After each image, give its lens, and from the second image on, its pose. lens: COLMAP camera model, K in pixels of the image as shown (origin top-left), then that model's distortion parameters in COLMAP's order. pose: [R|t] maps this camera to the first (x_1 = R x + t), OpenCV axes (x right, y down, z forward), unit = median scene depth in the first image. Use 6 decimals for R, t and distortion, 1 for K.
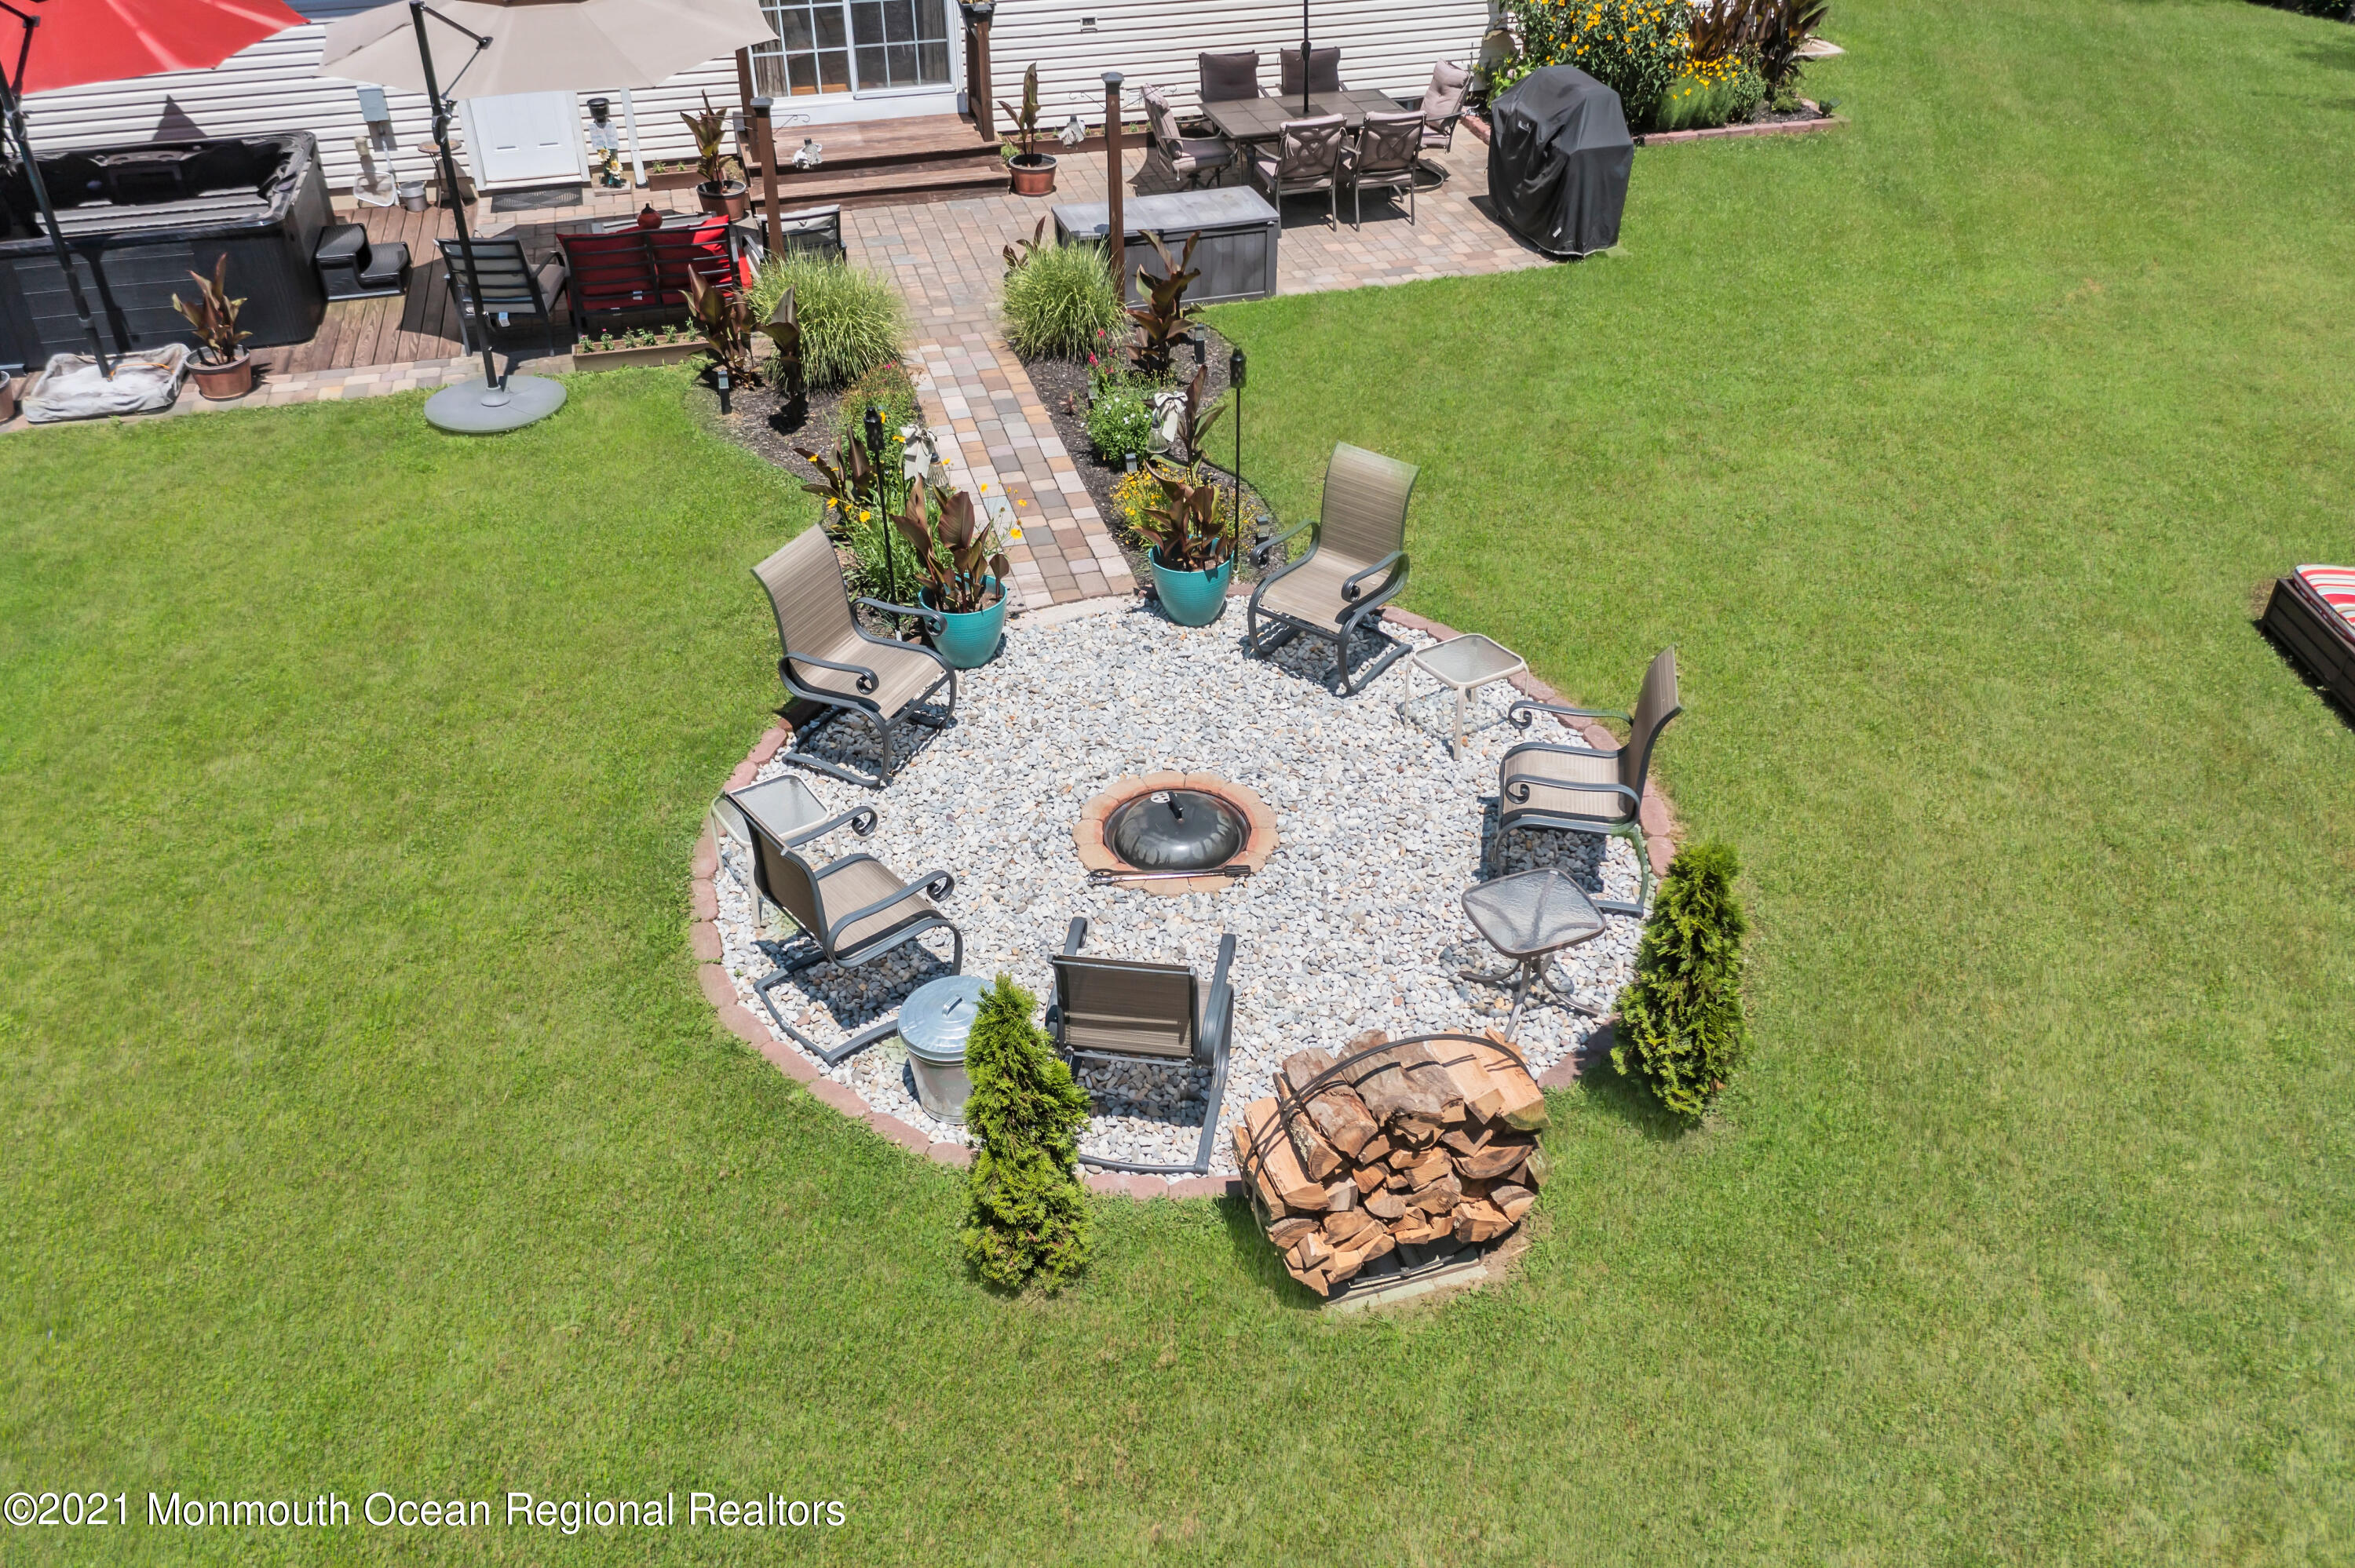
lens RADIAL K [[1884.0, 0, 1177.5], [0, 1884.0, 784.0], [0, 0, 1]] dist [-0.021453, -0.002372]
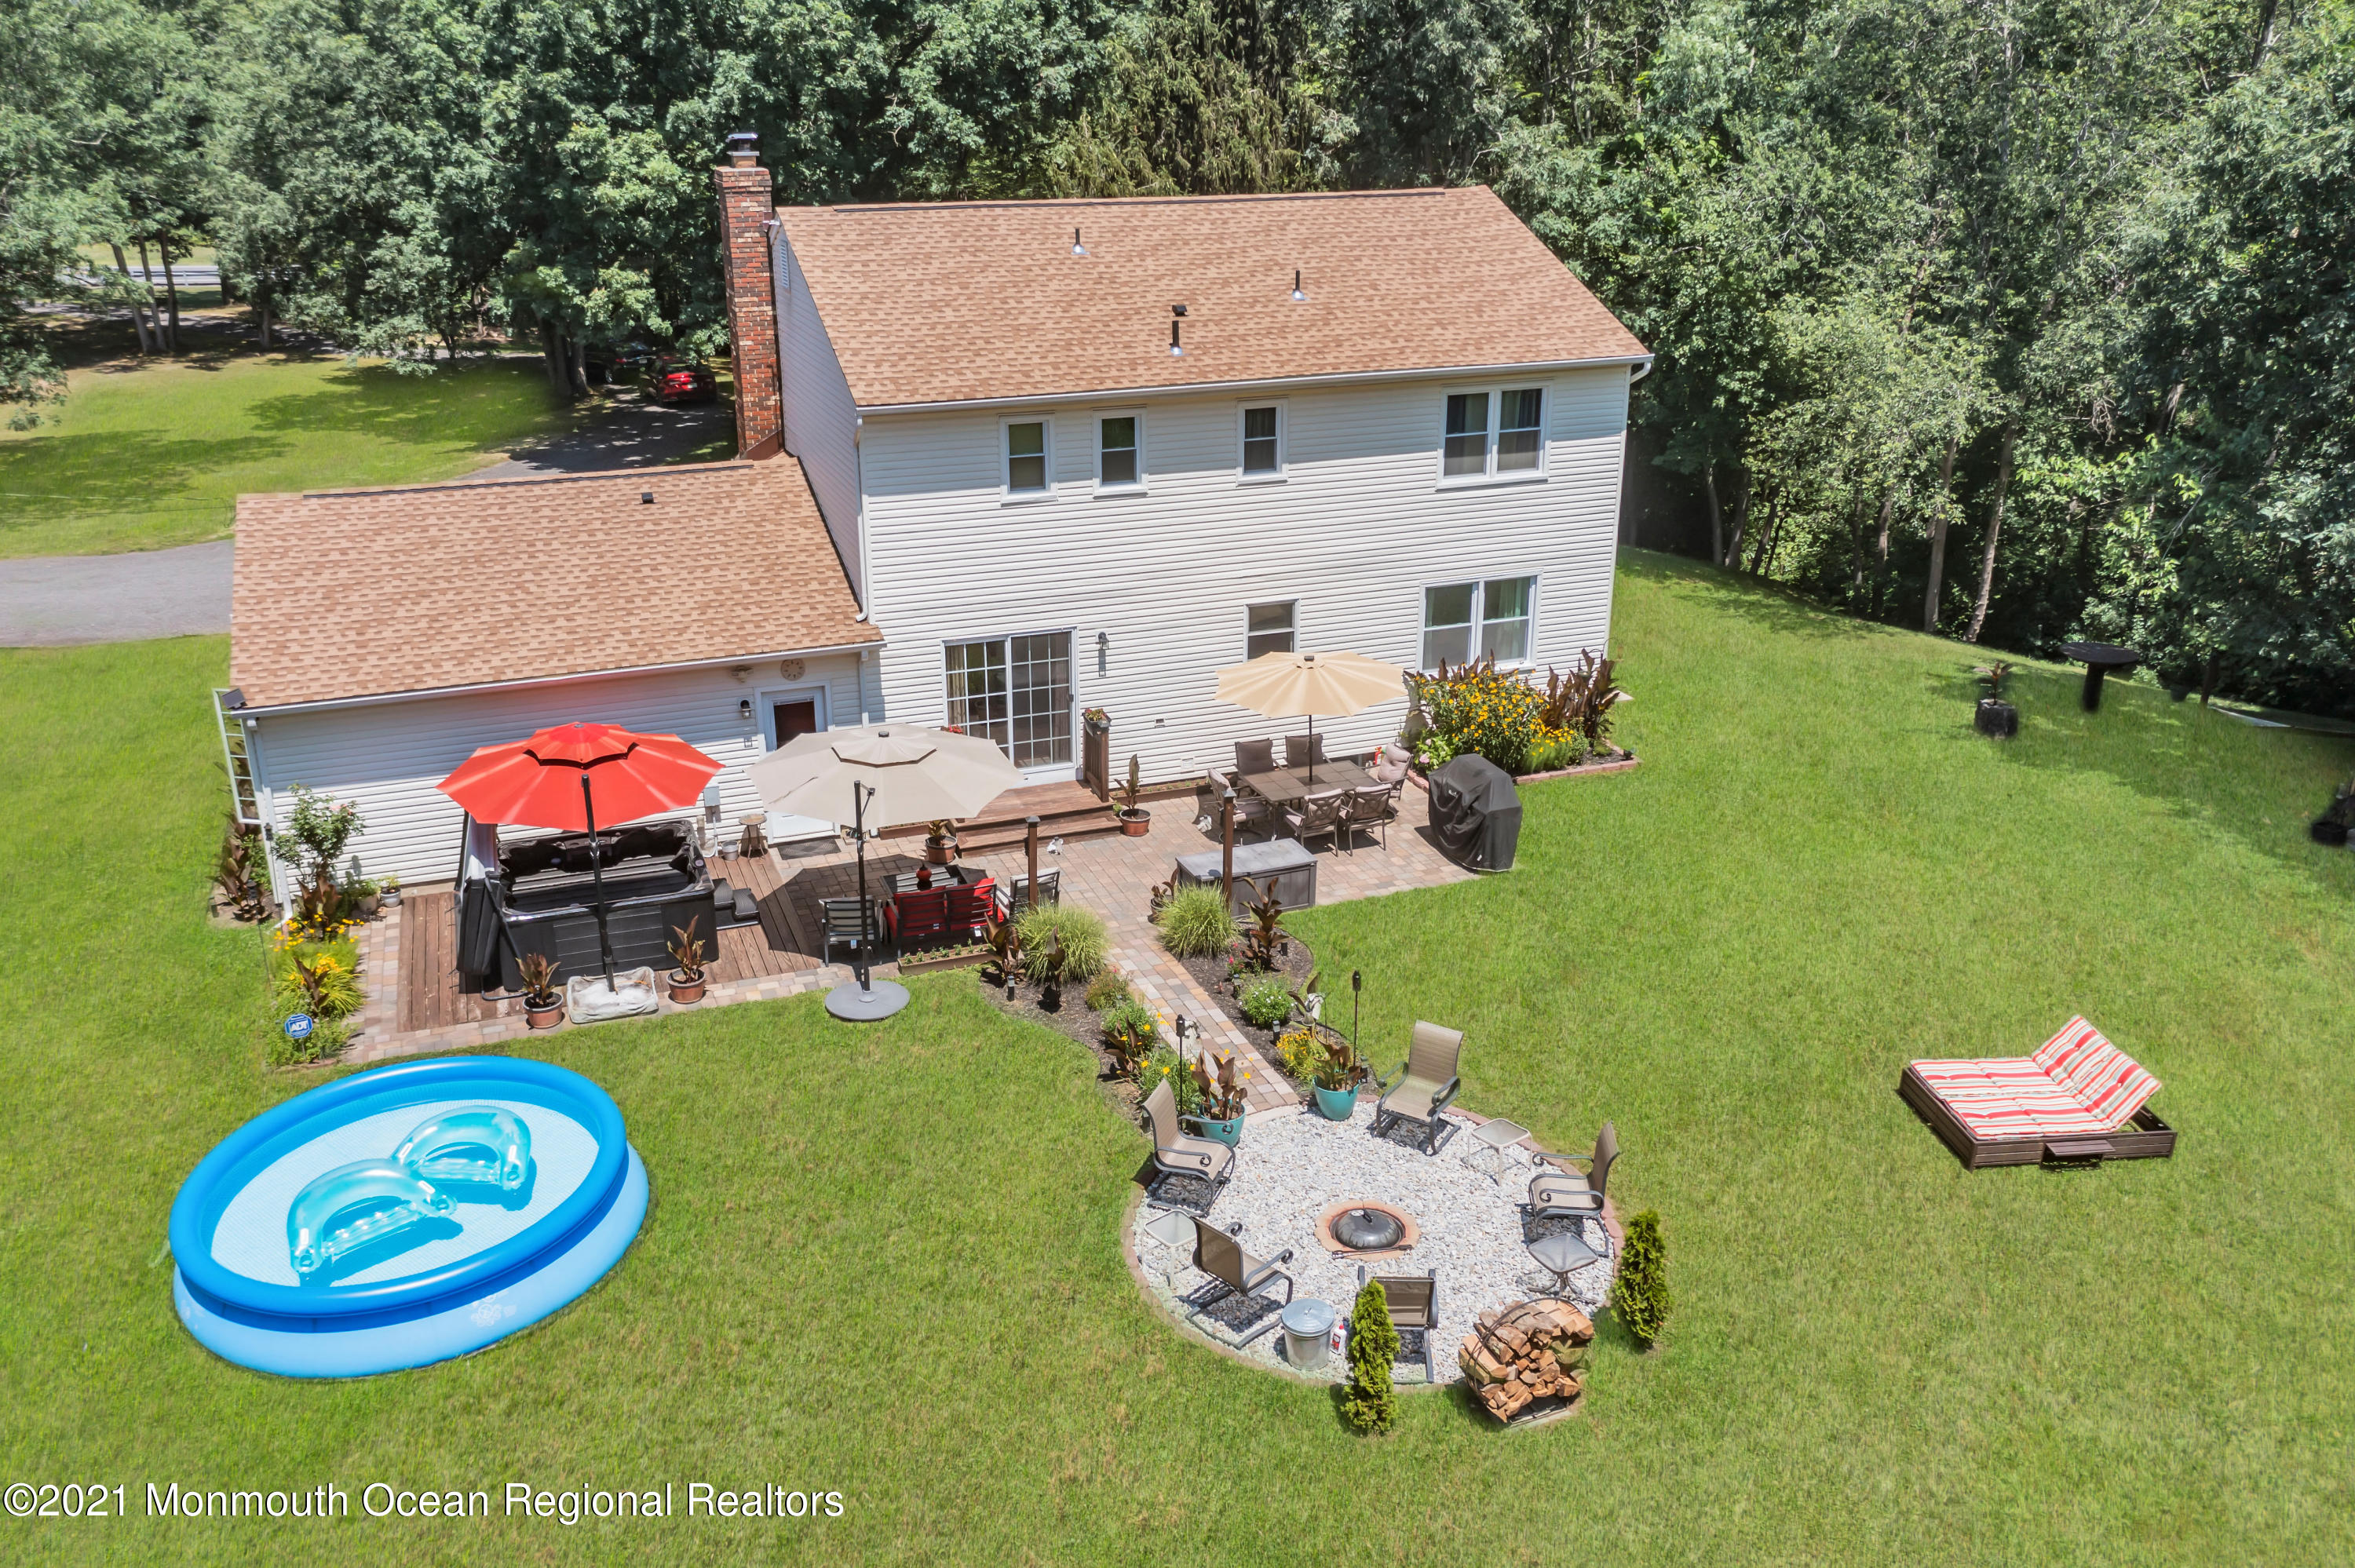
lens RADIAL K [[1884.0, 0, 1177.5], [0, 1884.0, 784.0], [0, 0, 1]] dist [-0.021453, -0.002372]
pose [[0.994755, -0.031376, 0.097359, -0.314138], [0.054063, 0.969261, -0.240020, 0.029130], [-0.086836, 0.244025, 0.965873, -0.825140]]
